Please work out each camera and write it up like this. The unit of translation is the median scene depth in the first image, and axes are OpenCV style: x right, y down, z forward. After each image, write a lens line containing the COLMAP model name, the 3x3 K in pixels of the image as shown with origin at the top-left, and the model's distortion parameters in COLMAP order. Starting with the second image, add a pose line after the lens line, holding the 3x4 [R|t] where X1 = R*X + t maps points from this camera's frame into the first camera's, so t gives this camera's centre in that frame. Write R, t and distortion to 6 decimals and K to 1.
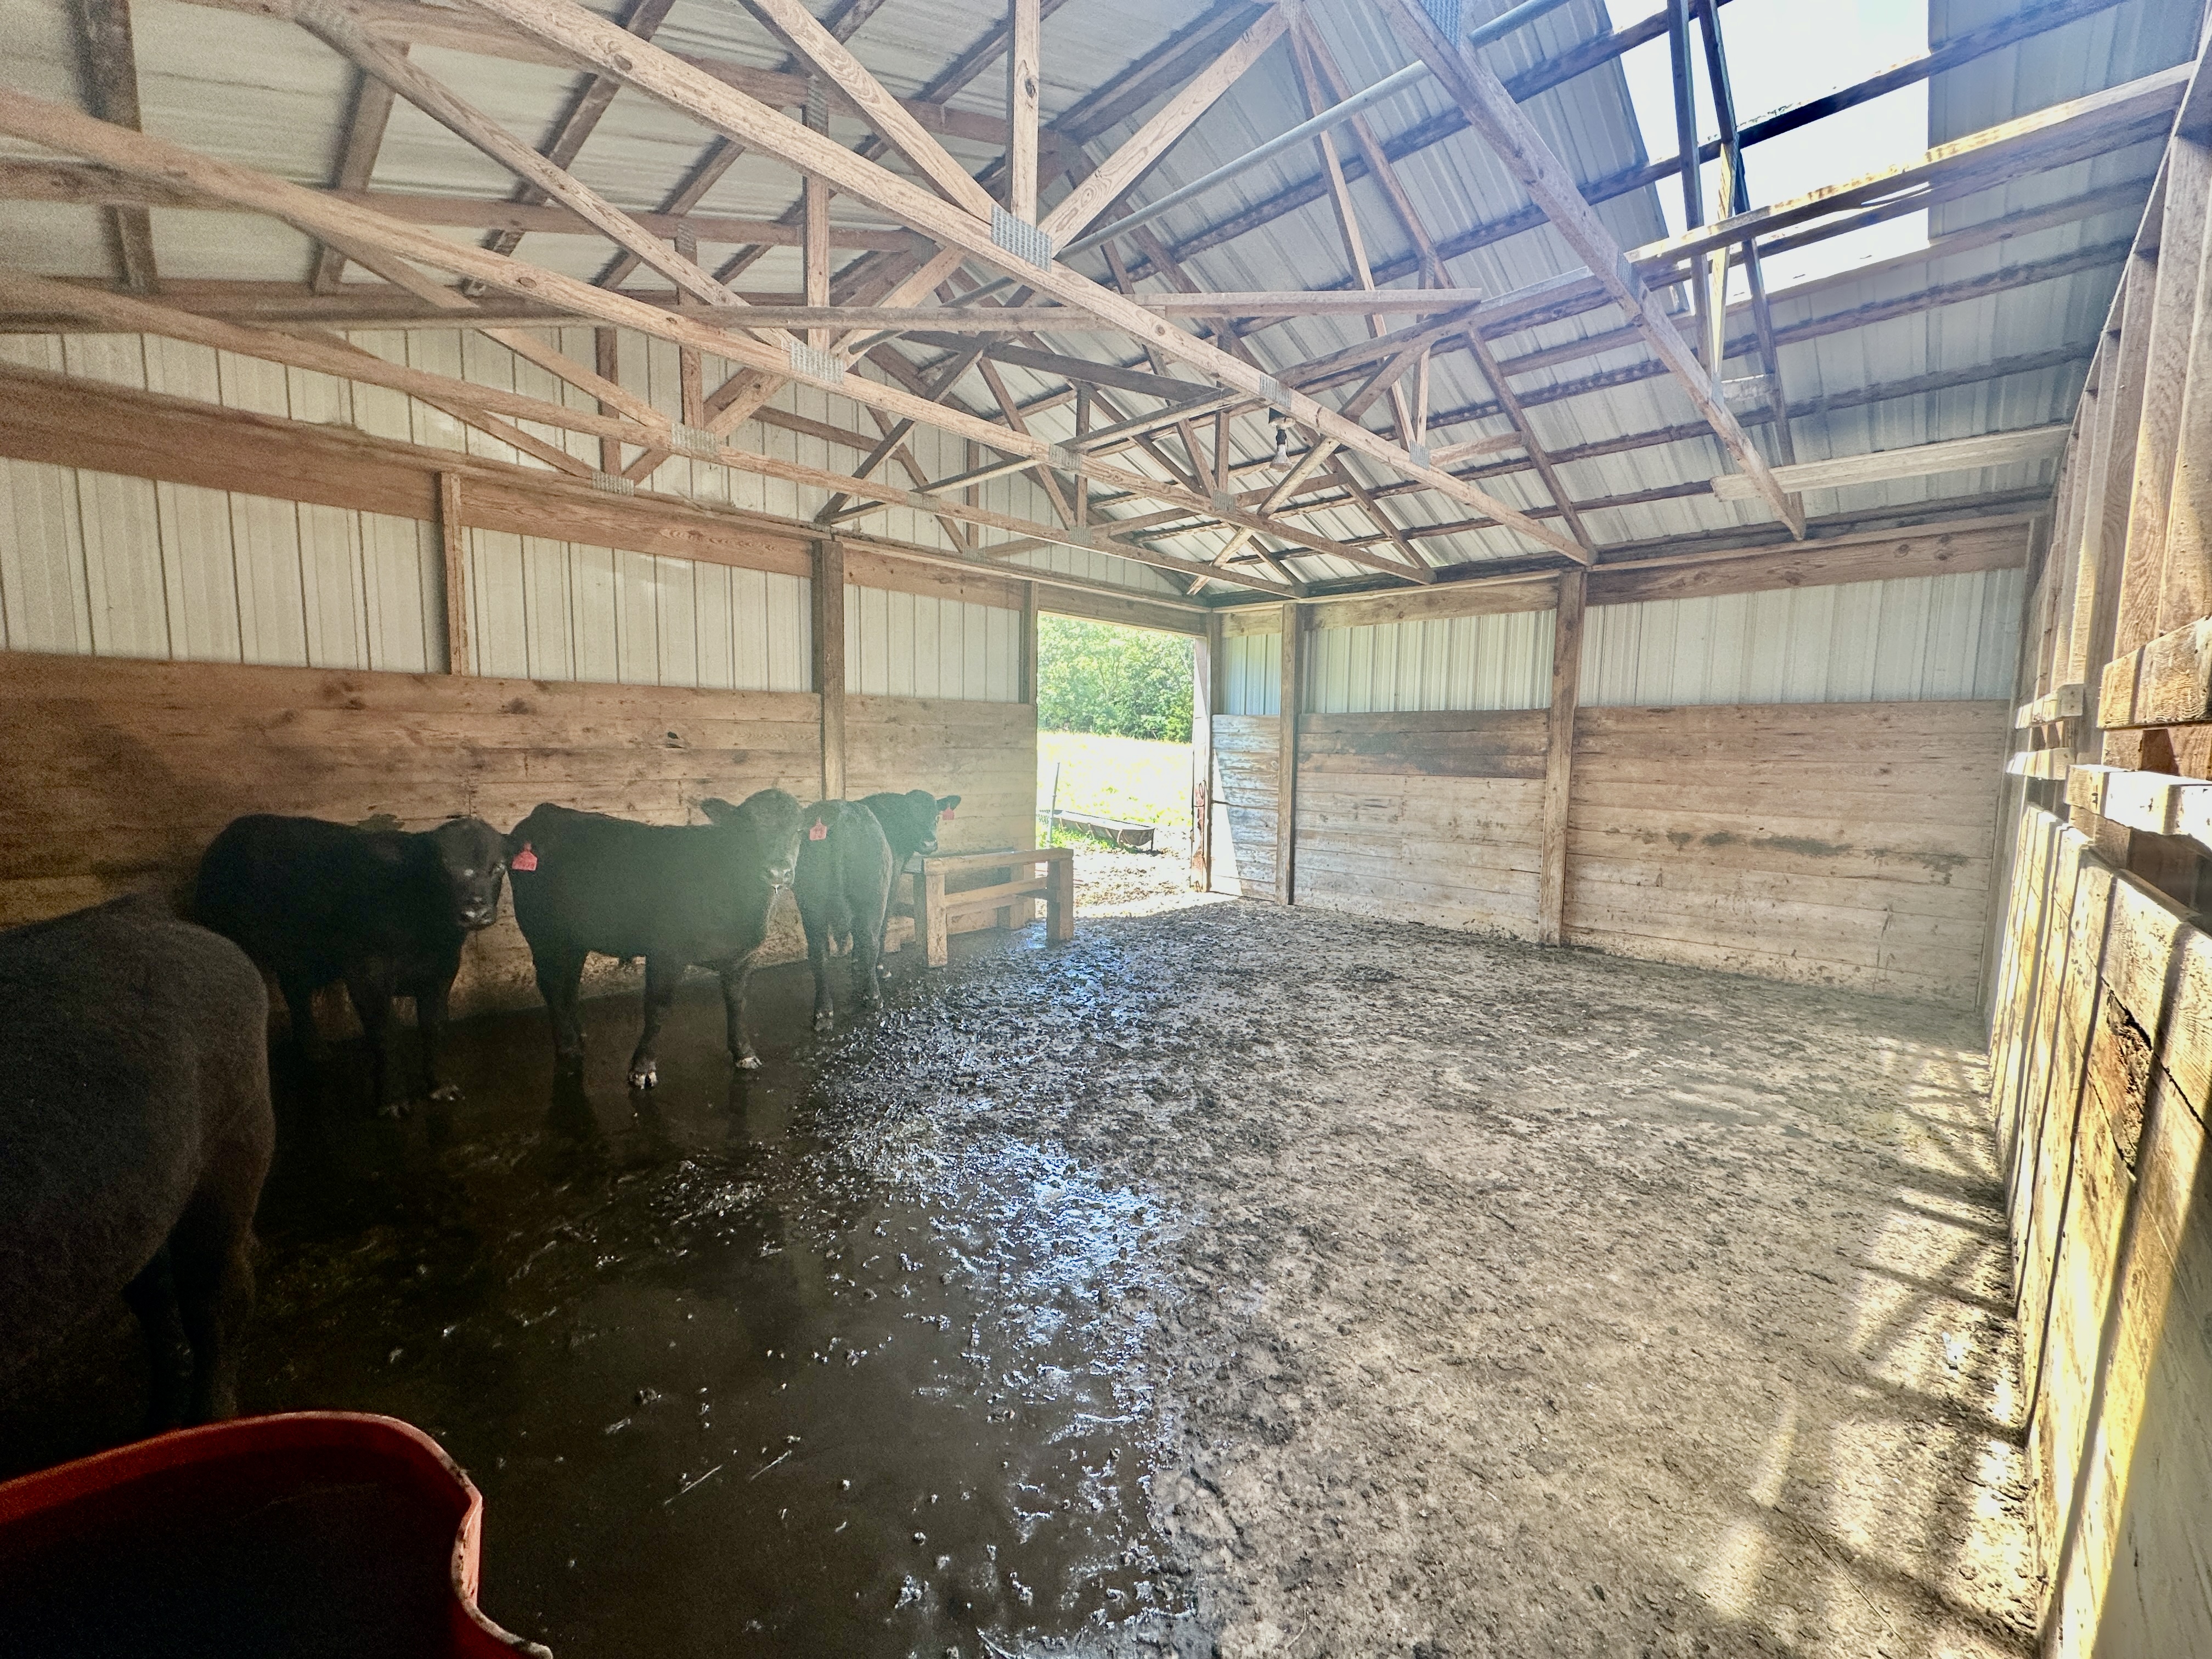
lens RADIAL K [[881.7, 0, 1110.5], [0, 881.7, 831.1], [0, 0, 1]] dist [0.001234, -0.000199]
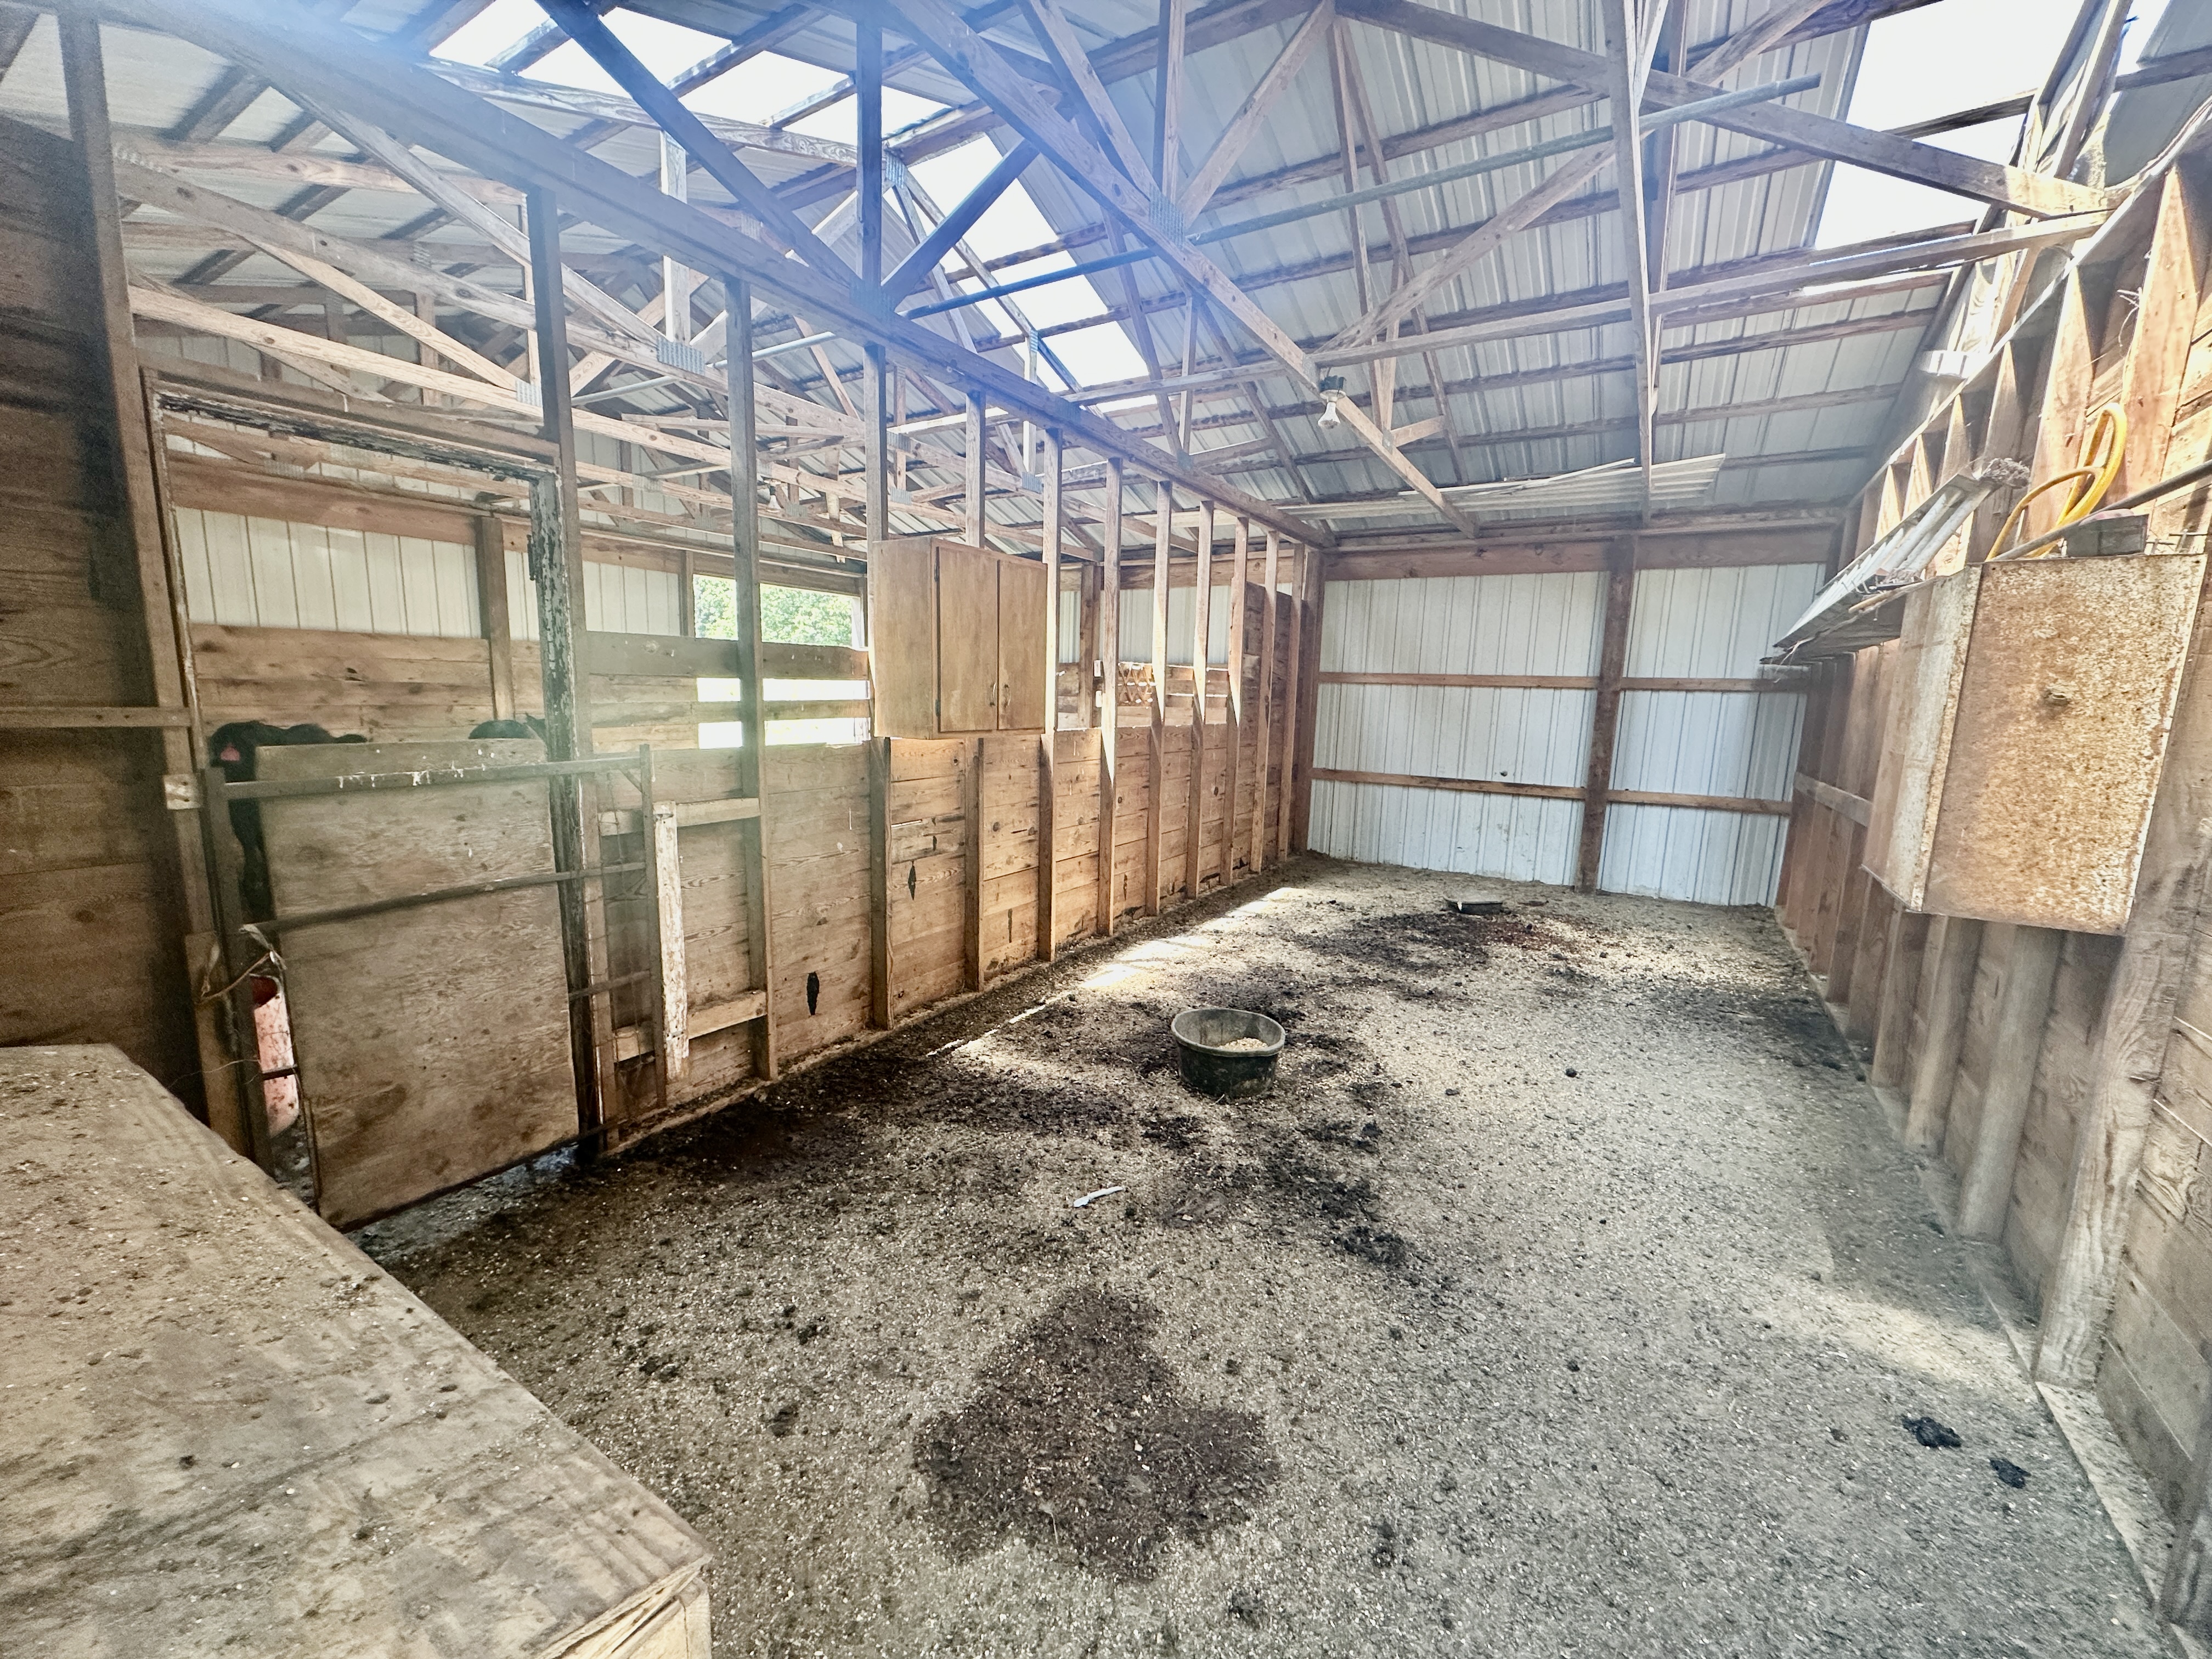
lens RADIAL K [[881.7, 0, 1104.4], [0, 881.7, 832.2], [0, 0, 1]] dist [0.001234, -0.000199]
pose [[0.978503, -0.019550, 0.205306, 0.294155], [0.006540, 0.997937, 0.063860, 0.049114], [-0.206131, -0.061144, 0.976612, -0.473302]]
